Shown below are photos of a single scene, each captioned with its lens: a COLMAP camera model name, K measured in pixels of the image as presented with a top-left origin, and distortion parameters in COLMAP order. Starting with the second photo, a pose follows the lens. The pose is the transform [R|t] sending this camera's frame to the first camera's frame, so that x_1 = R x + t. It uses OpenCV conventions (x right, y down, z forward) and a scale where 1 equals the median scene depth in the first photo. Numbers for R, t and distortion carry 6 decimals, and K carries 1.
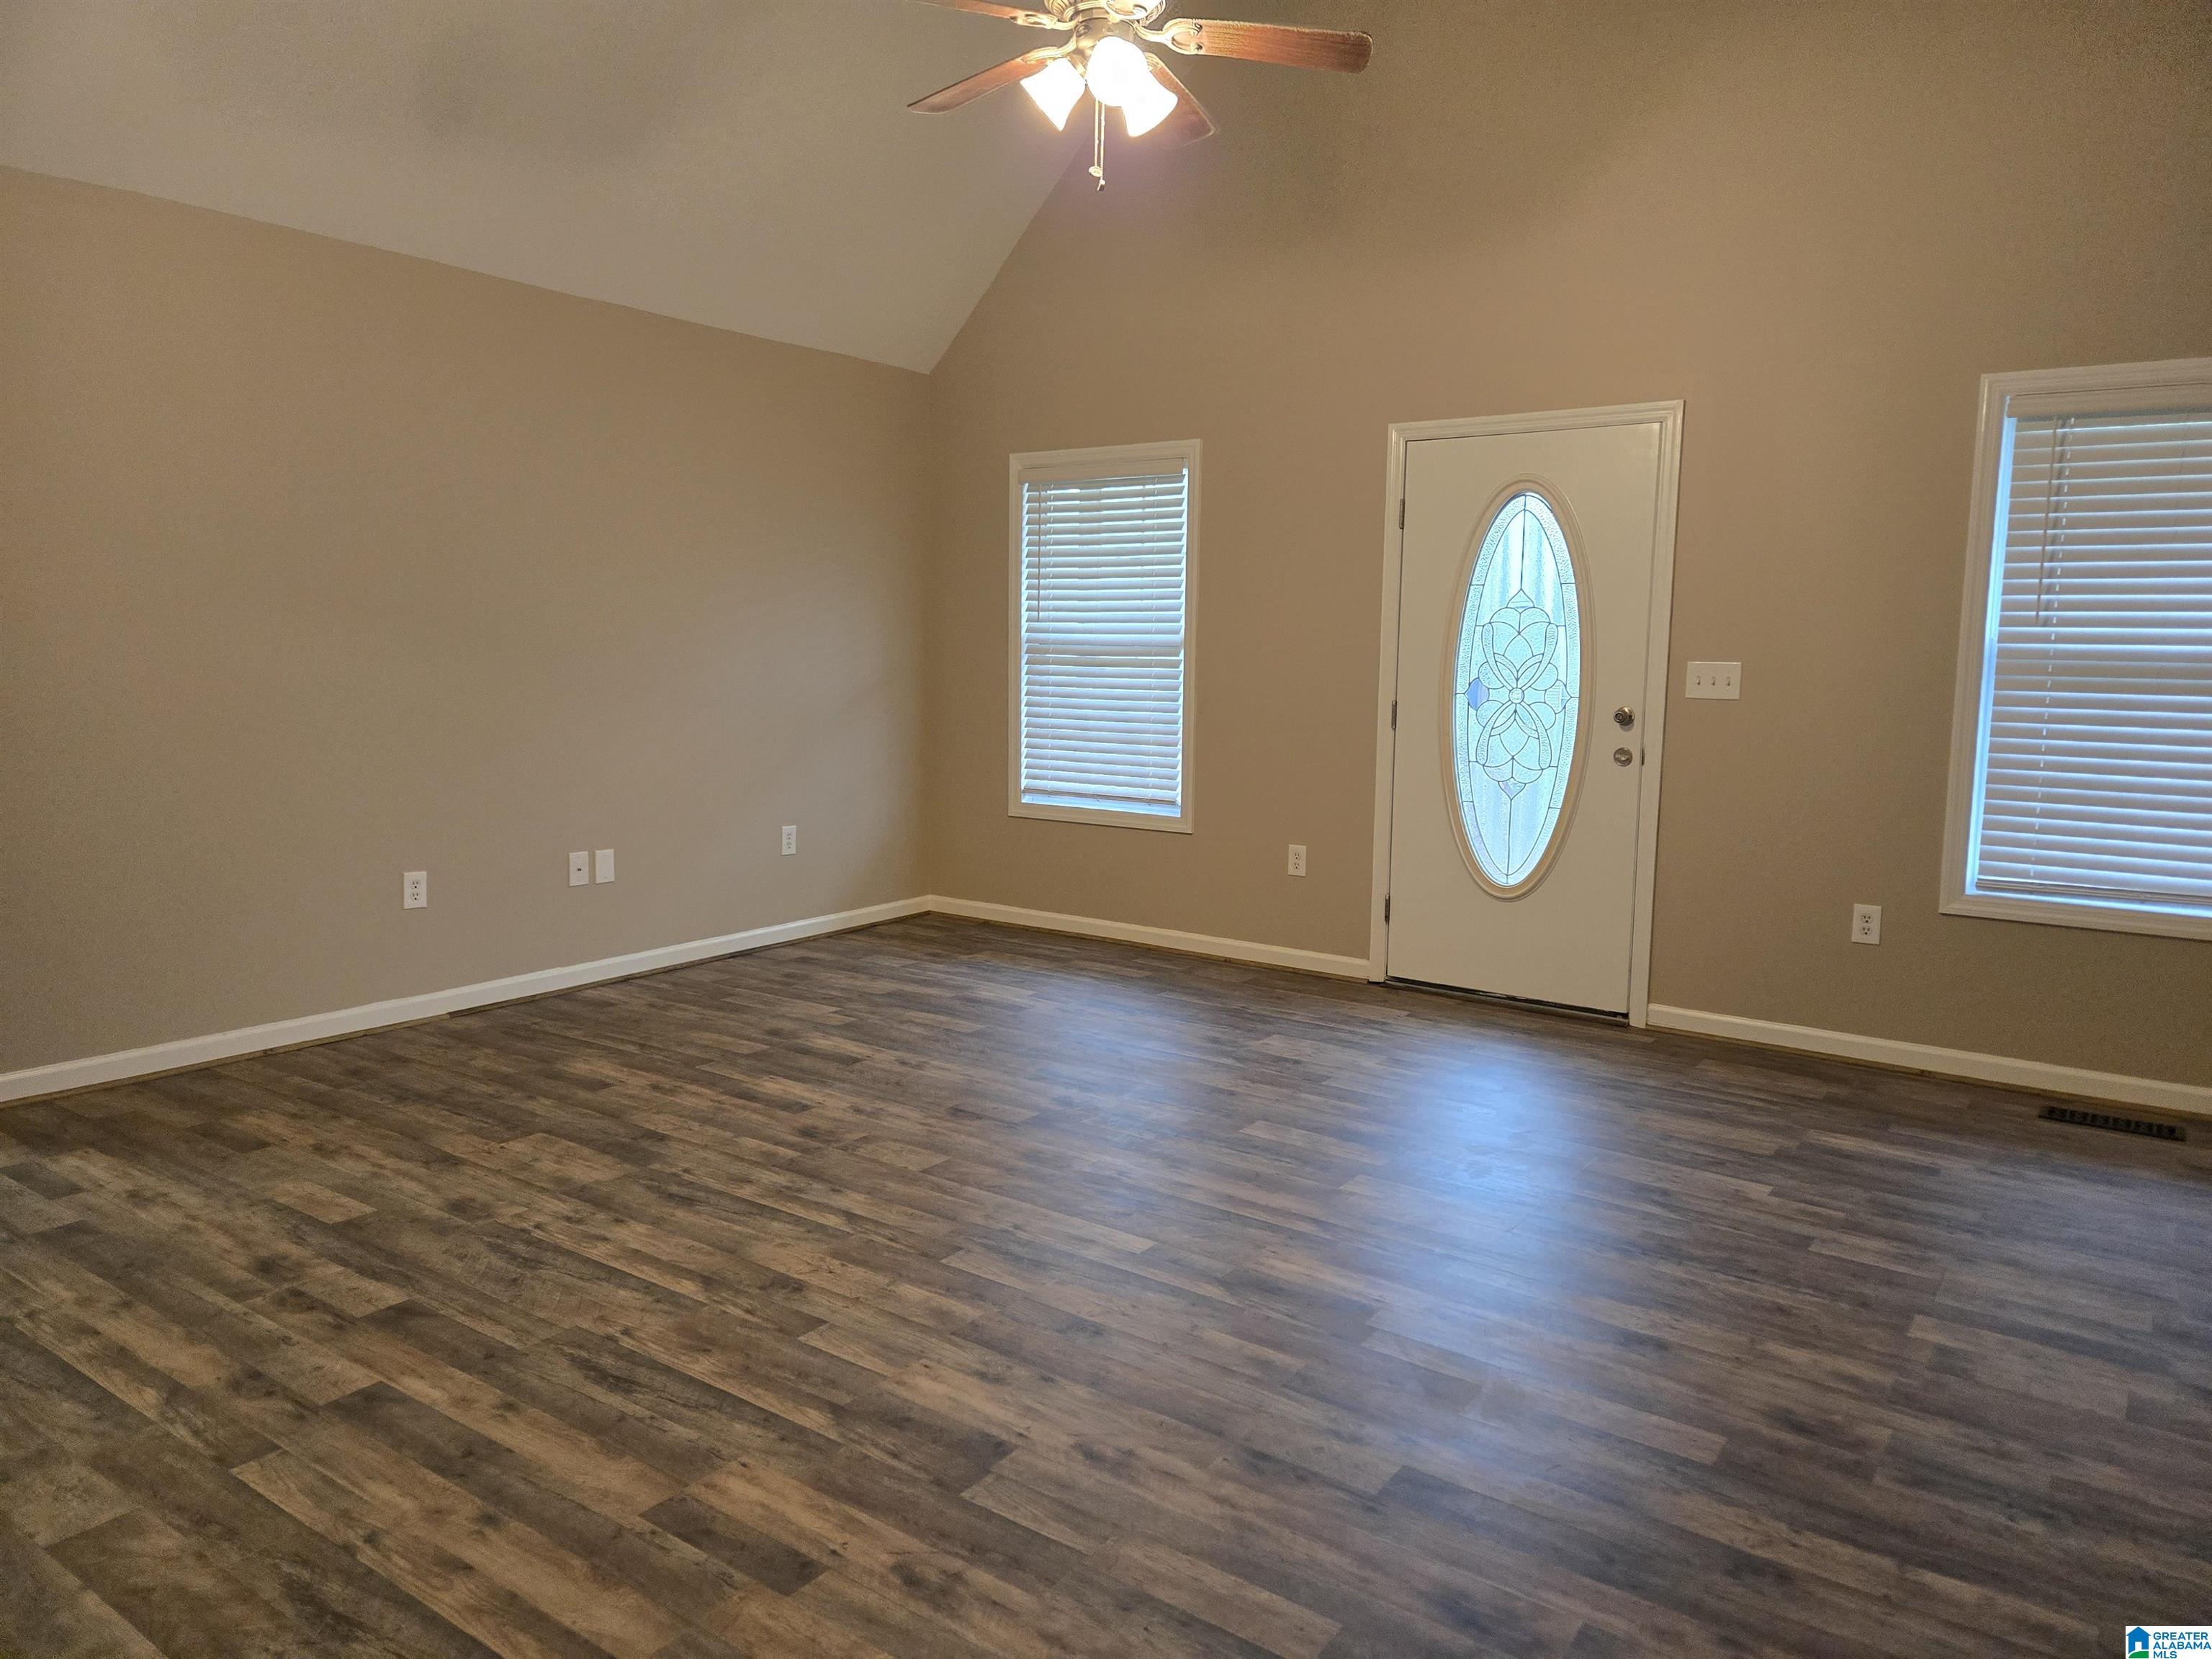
lens RADIAL K [[1476.2, 0, 1102.6], [0, 1476.2, 805.1], [0, 0, 1]] dist [0.072383, -0.066594]
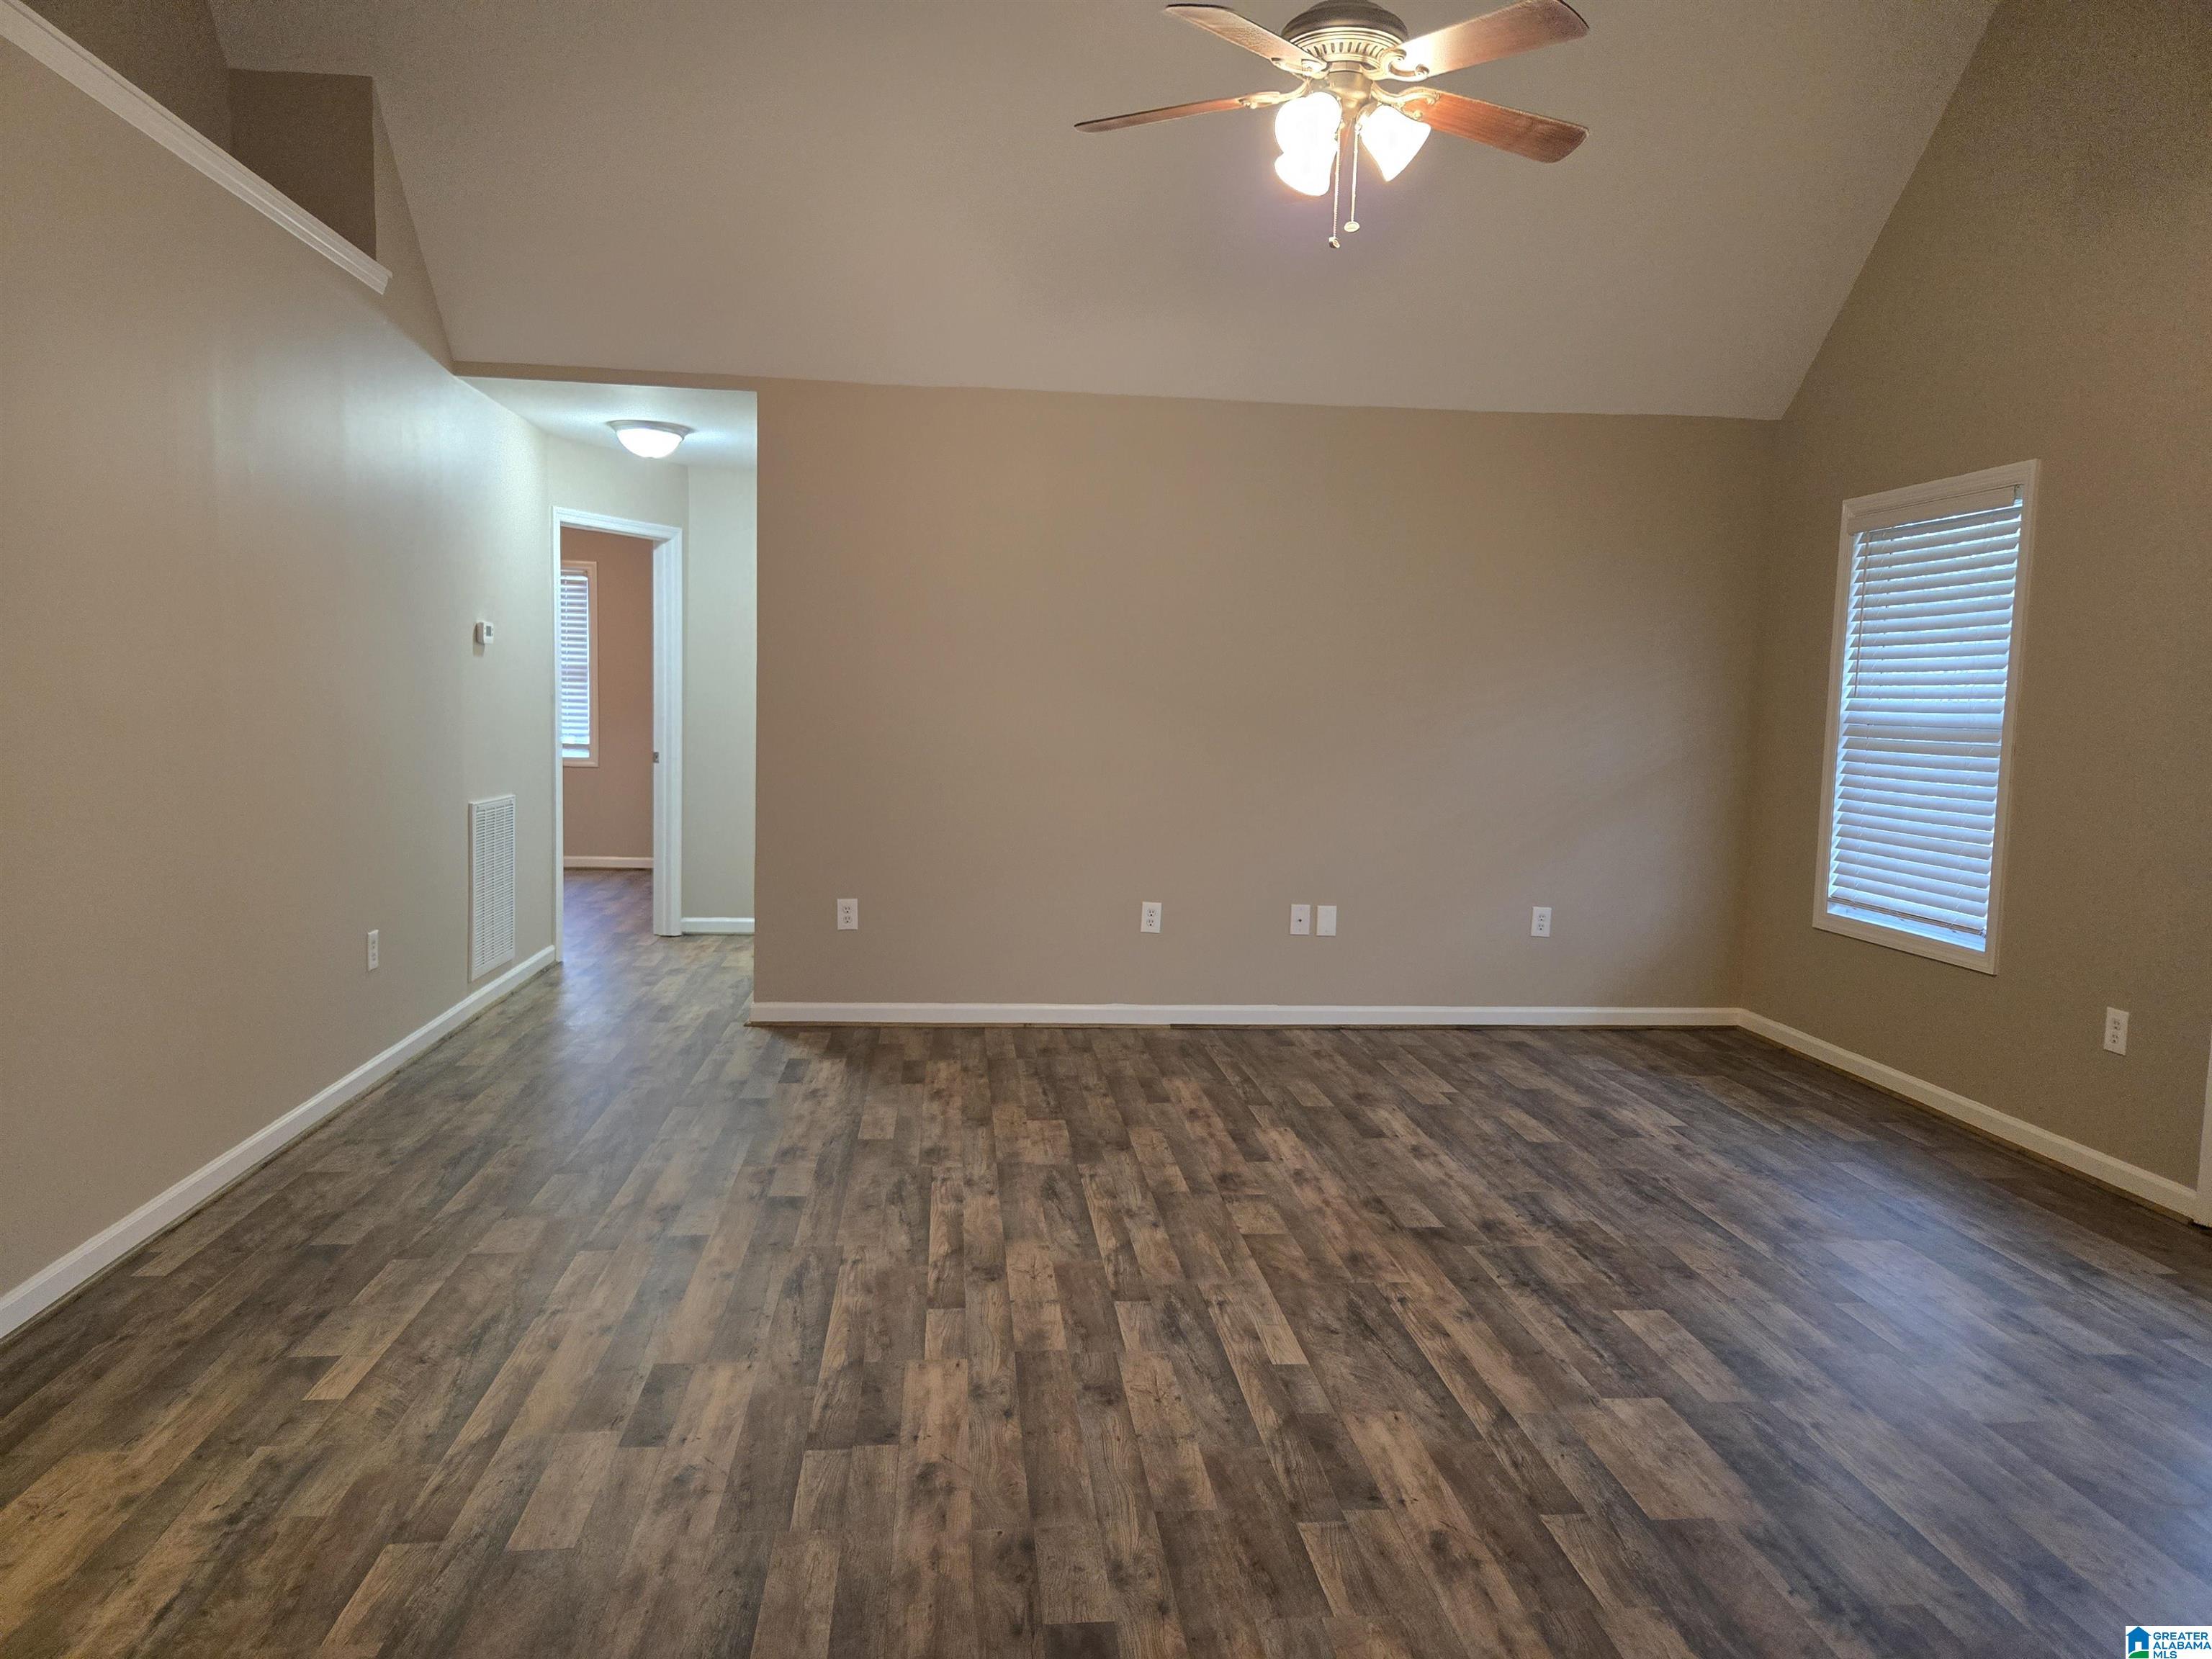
lens RADIAL K [[1476.2, 0, 1102.6], [0, 1476.2, 805.1], [0, 0, 1]] dist [0.072383, -0.066594]
pose [[0.659441, 0.058563, -0.749472, 0.484074], [-0.099241, 0.995017, -0.009570, -0.021661], [0.745177, 0.080689, 0.661967, 0.206281]]
